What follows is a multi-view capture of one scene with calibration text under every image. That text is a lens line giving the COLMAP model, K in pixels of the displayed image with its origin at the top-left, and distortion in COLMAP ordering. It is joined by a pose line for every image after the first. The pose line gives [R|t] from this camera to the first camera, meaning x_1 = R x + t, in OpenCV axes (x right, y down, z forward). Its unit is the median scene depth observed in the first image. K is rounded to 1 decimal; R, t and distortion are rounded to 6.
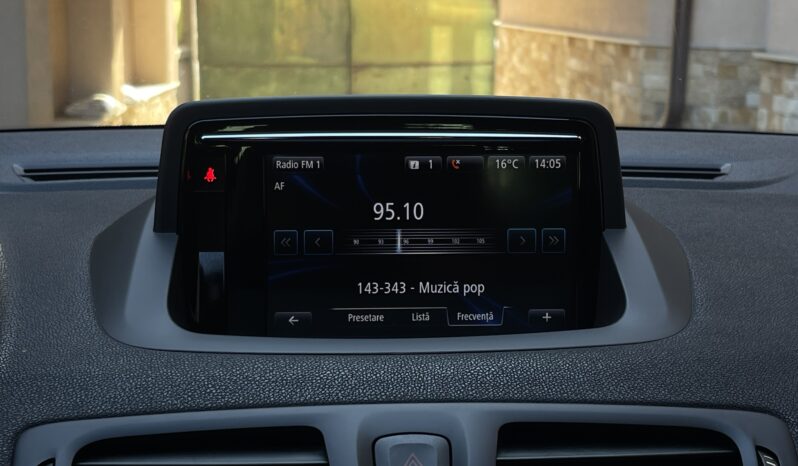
lens RADIAL K [[1254.6, 0, 405.6], [0, 1254.6, 237.4], [0, 0, 1]] dist [0.058191, 0.000000]
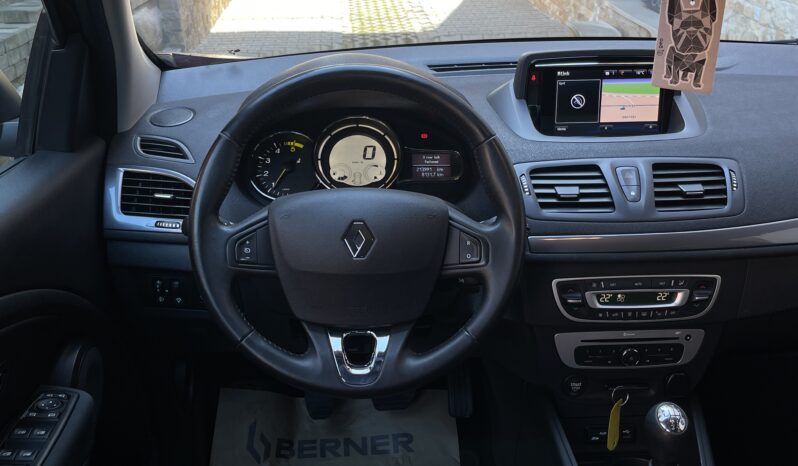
lens RADIAL K [[922.5, 0, 394.4], [0, 922.5, 235.4], [0, 0, 1]] dist [0.046720, 0.000000]
pose [[0.999883, -0.002305, -0.015109, -0.438704], [0.005434, 0.977584, 0.210478, -0.142214], [0.014285, -0.210535, 0.977482, -1.111916]]
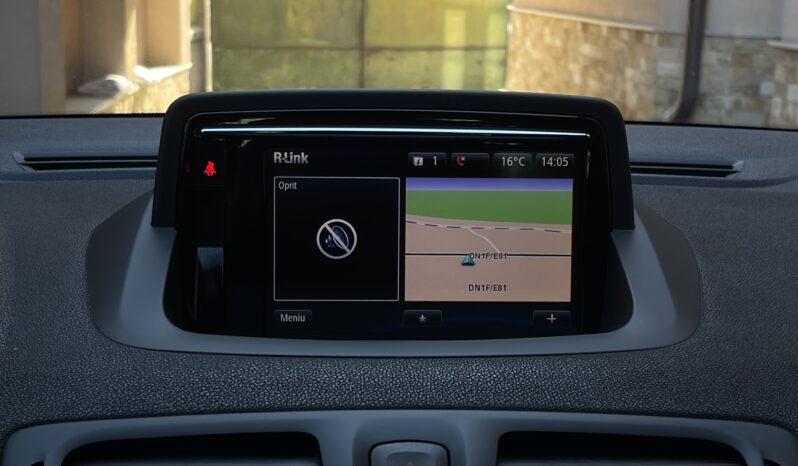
lens RADIAL K [[1254.6, 0, 400.7], [0, 1254.6, 231.0], [0, 0, 1]] dist [0.058191, 0.000000]
pose [[0.999831, 0.013687, -0.012261, 0.005923], [-0.013585, 0.999873, 0.008320, -0.011311], [0.012374, -0.008152, 0.999890, 0.021418]]
